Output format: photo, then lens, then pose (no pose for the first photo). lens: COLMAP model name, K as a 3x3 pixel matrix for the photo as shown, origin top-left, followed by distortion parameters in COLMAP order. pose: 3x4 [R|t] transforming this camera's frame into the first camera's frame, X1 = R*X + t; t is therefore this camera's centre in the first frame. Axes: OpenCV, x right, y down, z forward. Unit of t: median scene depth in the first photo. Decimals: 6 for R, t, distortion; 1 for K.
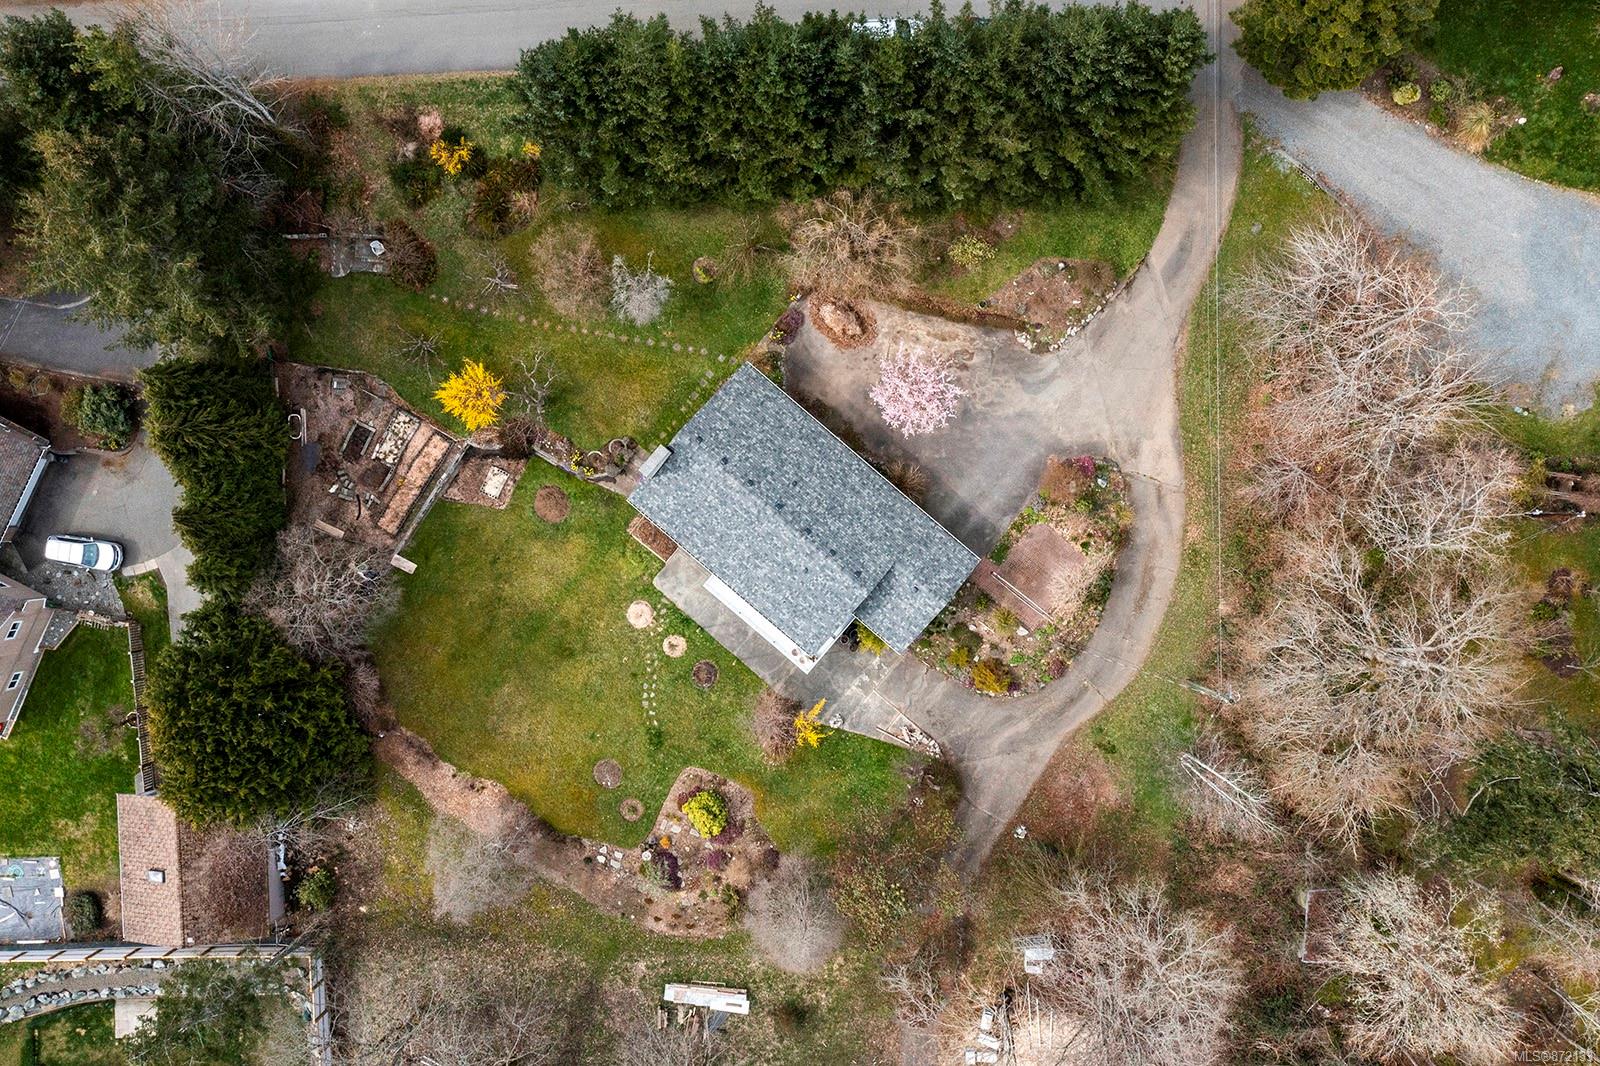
lens RADIAL K [[1265.8, 0, 800.0], [0, 1265.8, 533.0], [0, 0, 1]] dist [-0.010864, -0.010381]
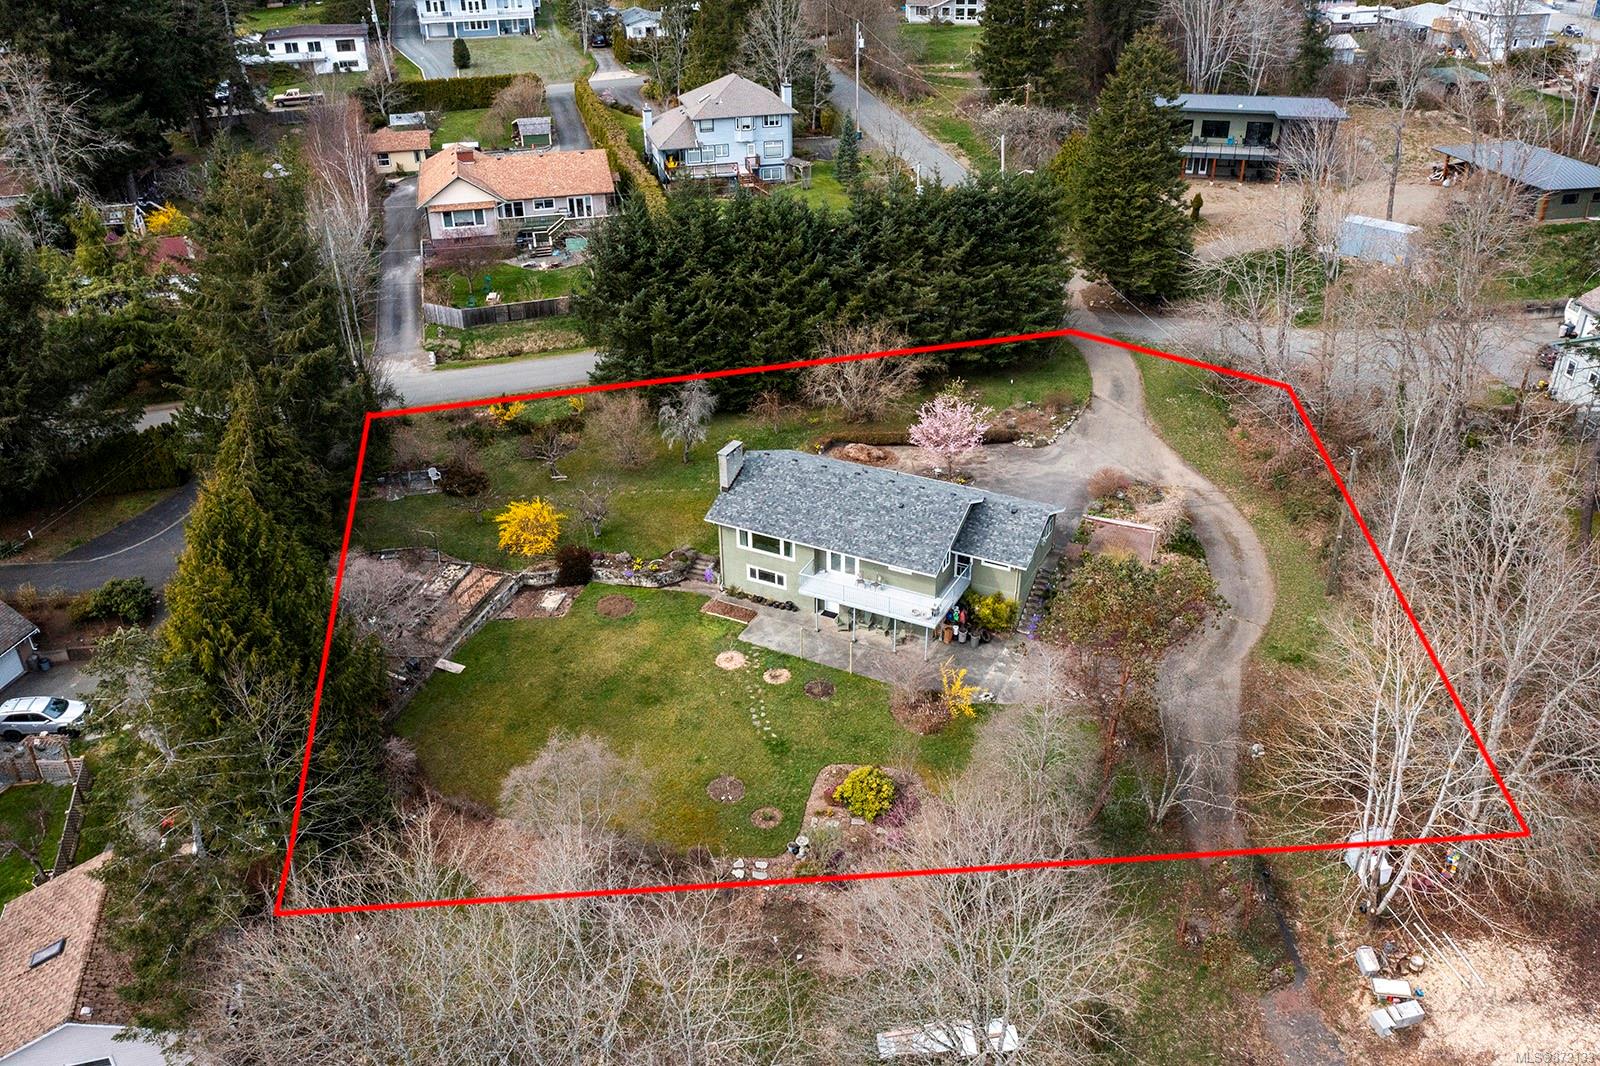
lens RADIAL K [[1265.8, 0, 800.0], [0, 1265.8, 533.0], [0, 0, 1]] dist [-0.010864, -0.010381]
pose [[0.973380, -0.105583, 0.203428, -0.247829], [0.229139, 0.468036, -0.853486, 0.777549], [-0.005098, 0.877379, 0.479770, 0.506210]]
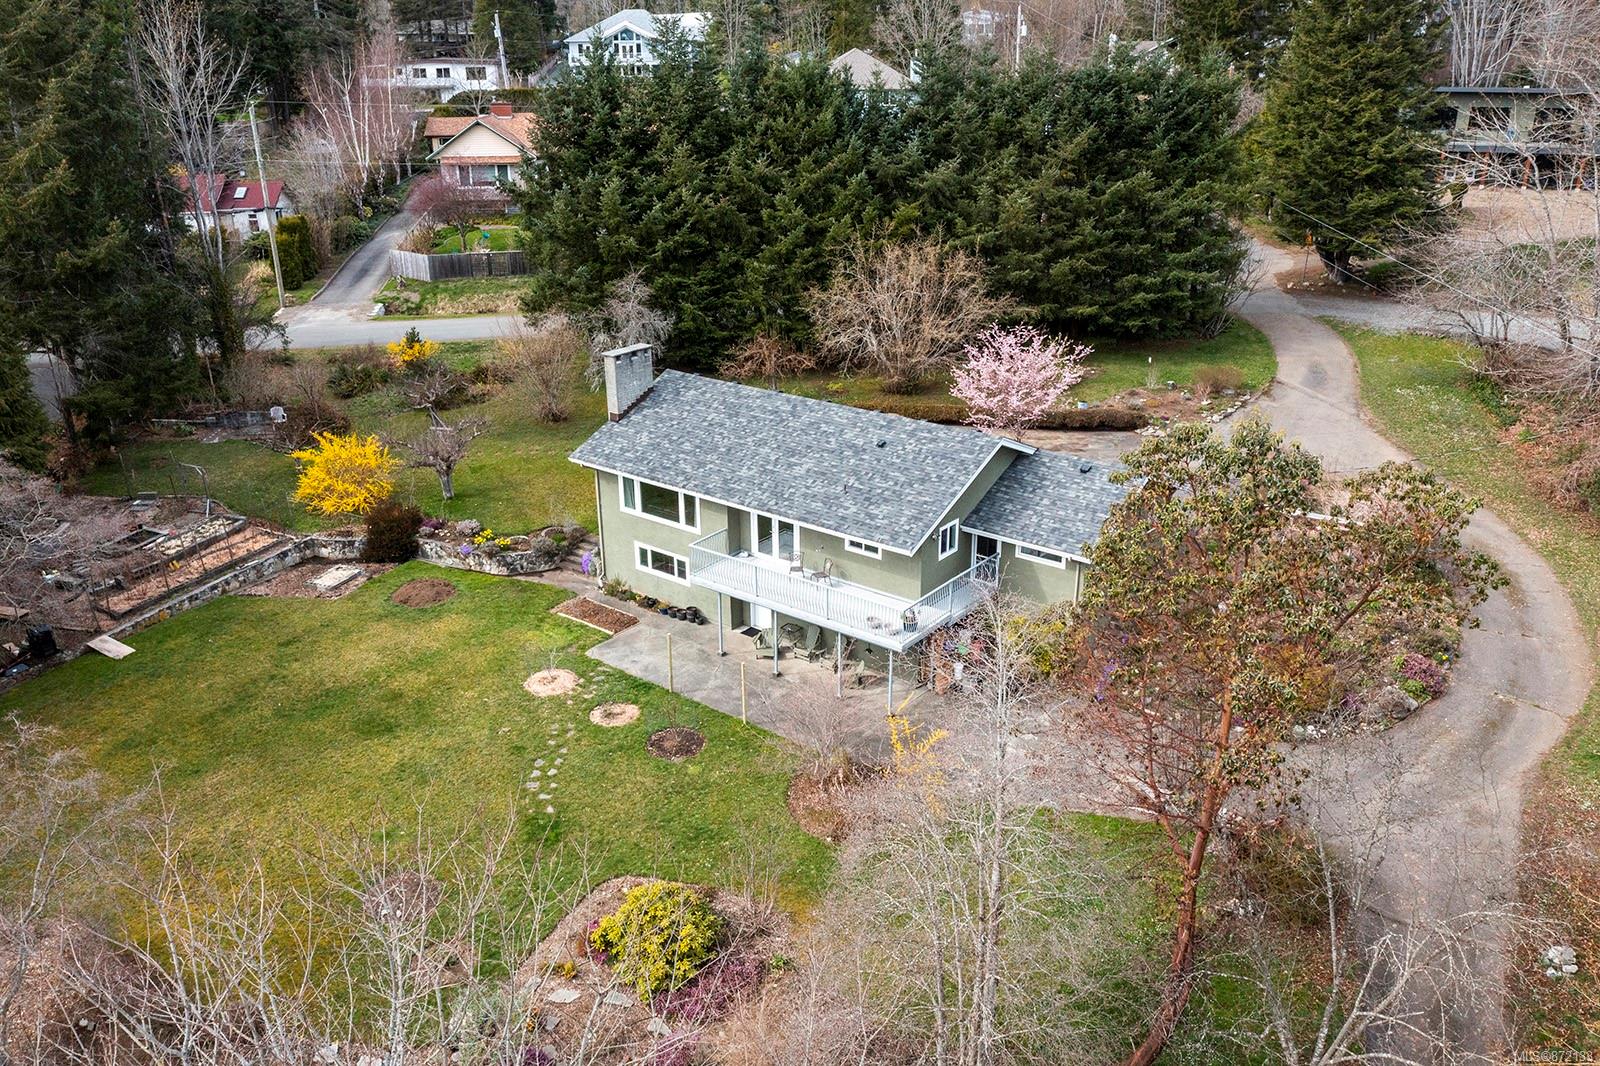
lens RADIAL K [[1265.8, 0, 800.0], [0, 1265.8, 533.0], [0, 0, 1]] dist [-0.010864, -0.010381]
pose [[0.999253, -0.003529, 0.038484, -0.047958], [0.037185, 0.359012, -0.932592, 0.508898], [-0.010525, 0.933326, 0.358875, 0.767541]]
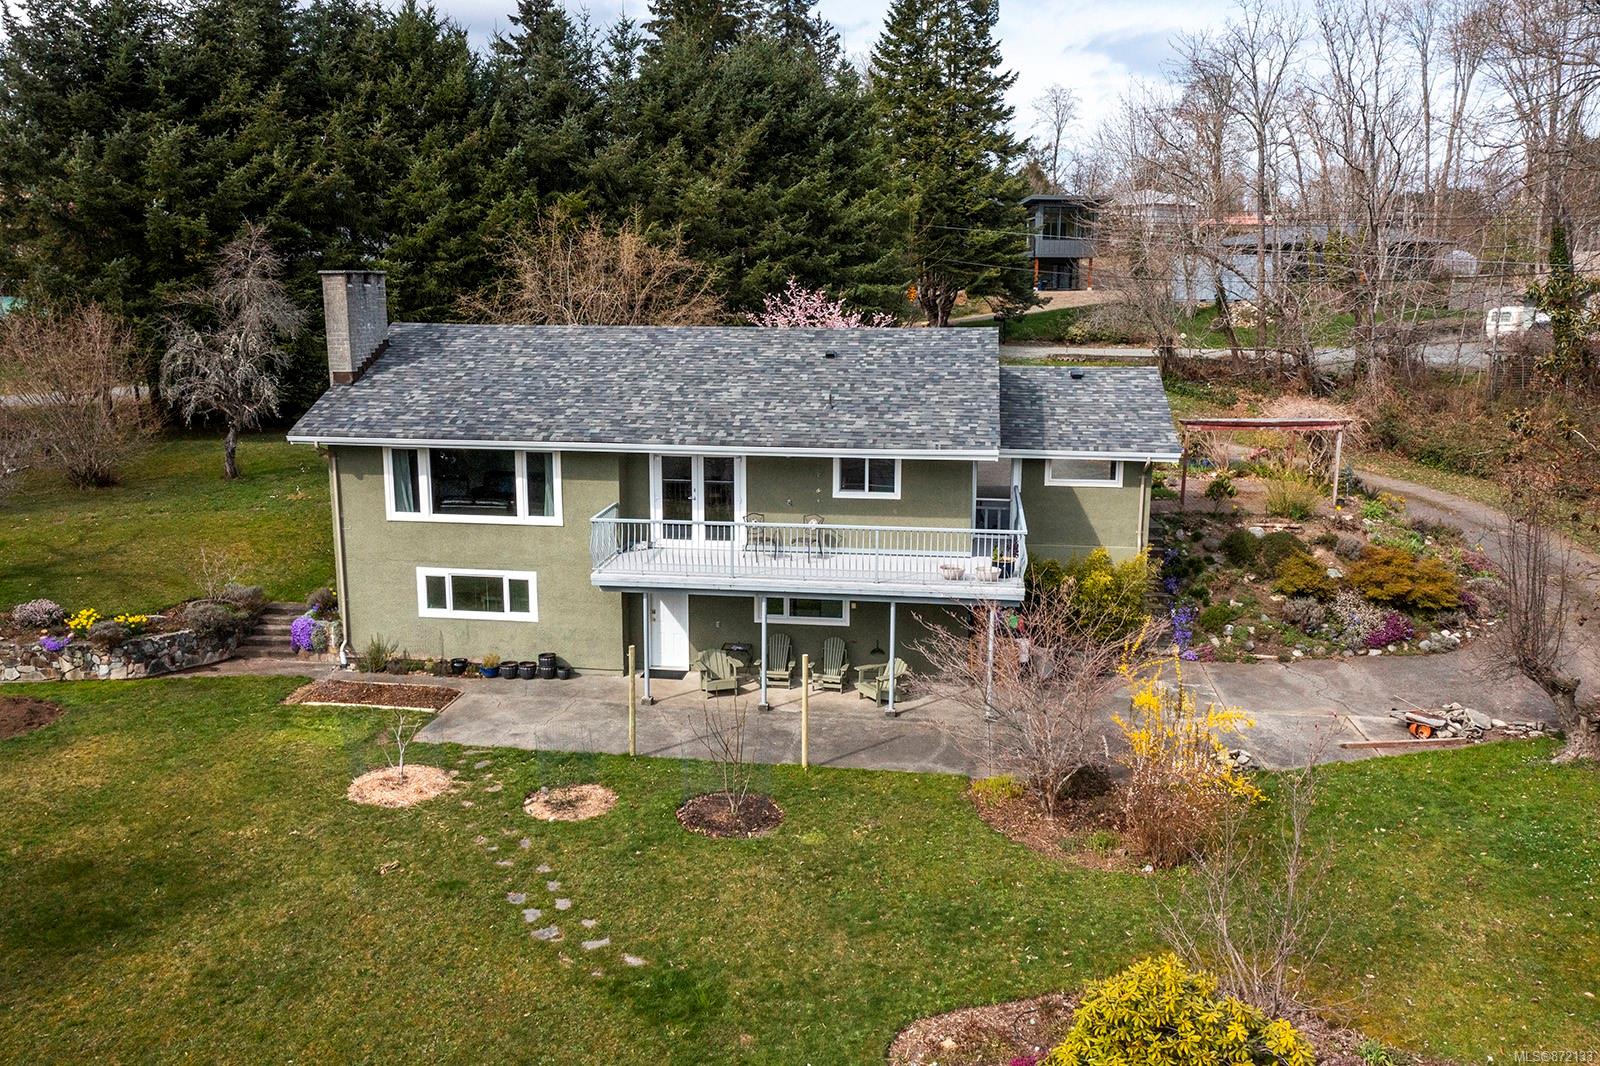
lens RADIAL K [[1265.8, 0, 800.0], [0, 1265.8, 533.0], [0, 0, 1]] dist [-0.010864, -0.010381]
pose [[0.840232, -0.080456, 0.536225, -0.192470], [0.541953, 0.156068, -0.825790, 0.315685], [-0.017248, 0.984464, 0.174736, 0.902835]]
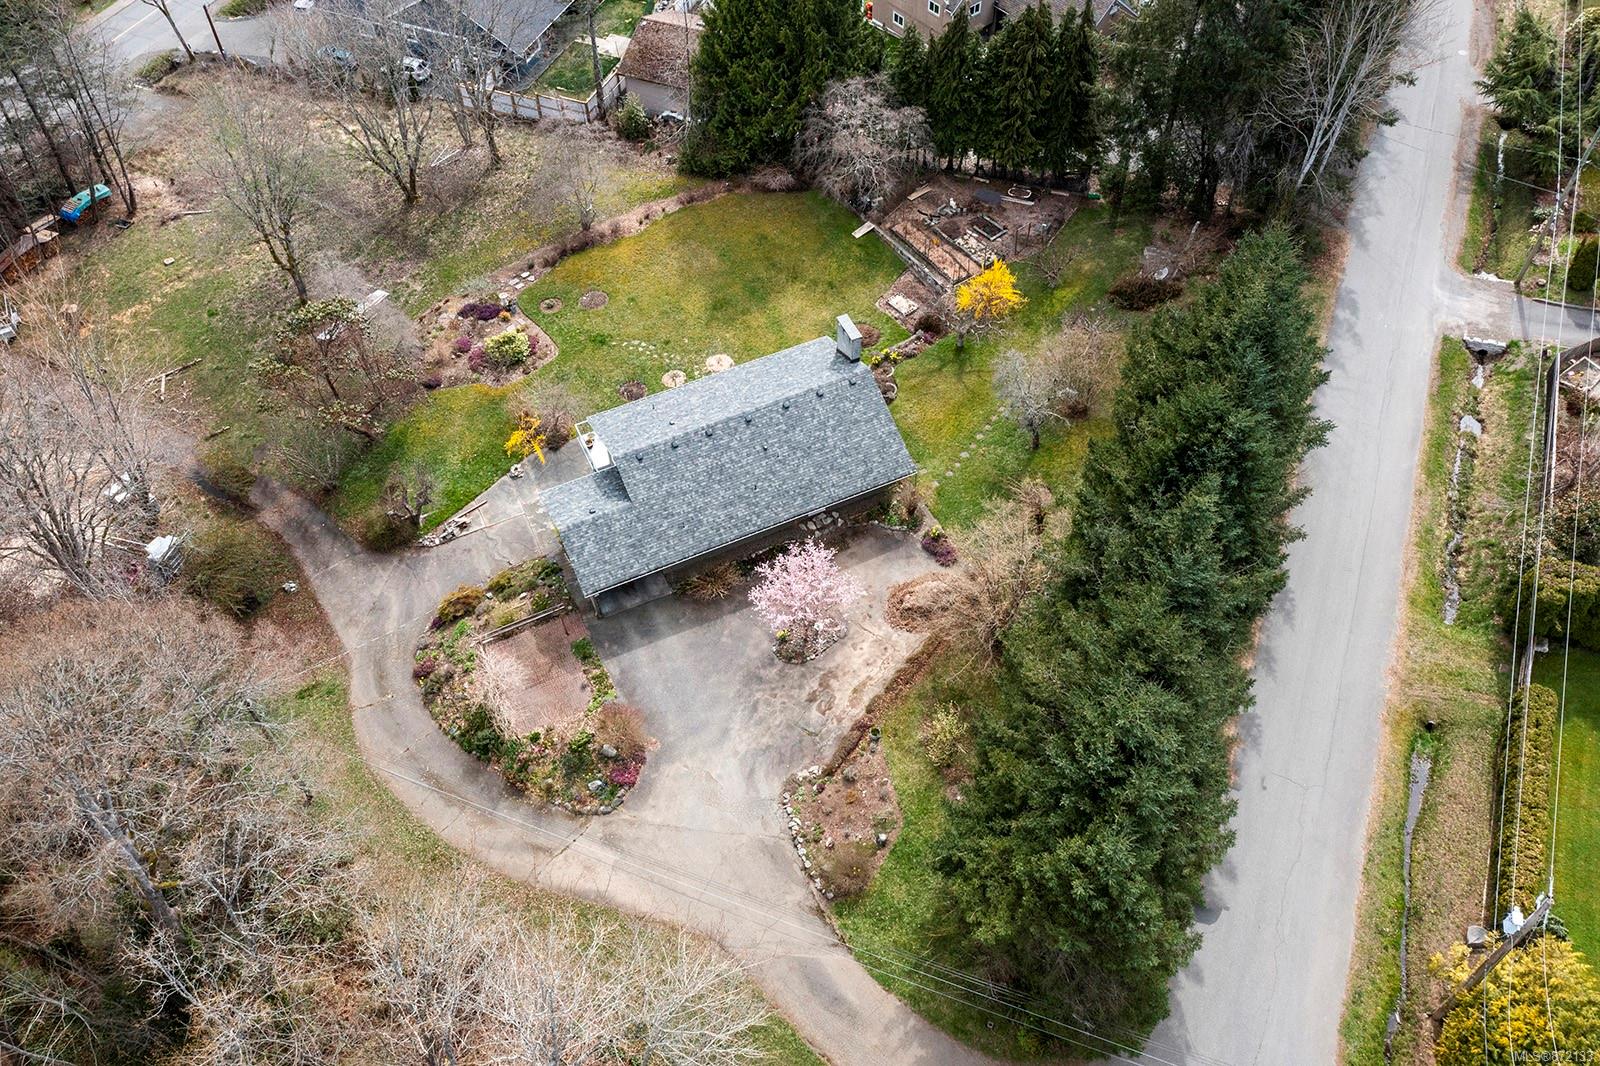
lens RADIAL K [[1265.8, 0, 800.0], [0, 1265.8, 533.0], [0, 0, 1]] dist [-0.010864, -0.010381]
pose [[-0.415224, 0.739300, -0.530118, 0.456140], [-0.909553, -0.326248, 0.257439, -0.282450], [0.017375, 0.589066, 0.807898, 0.297086]]
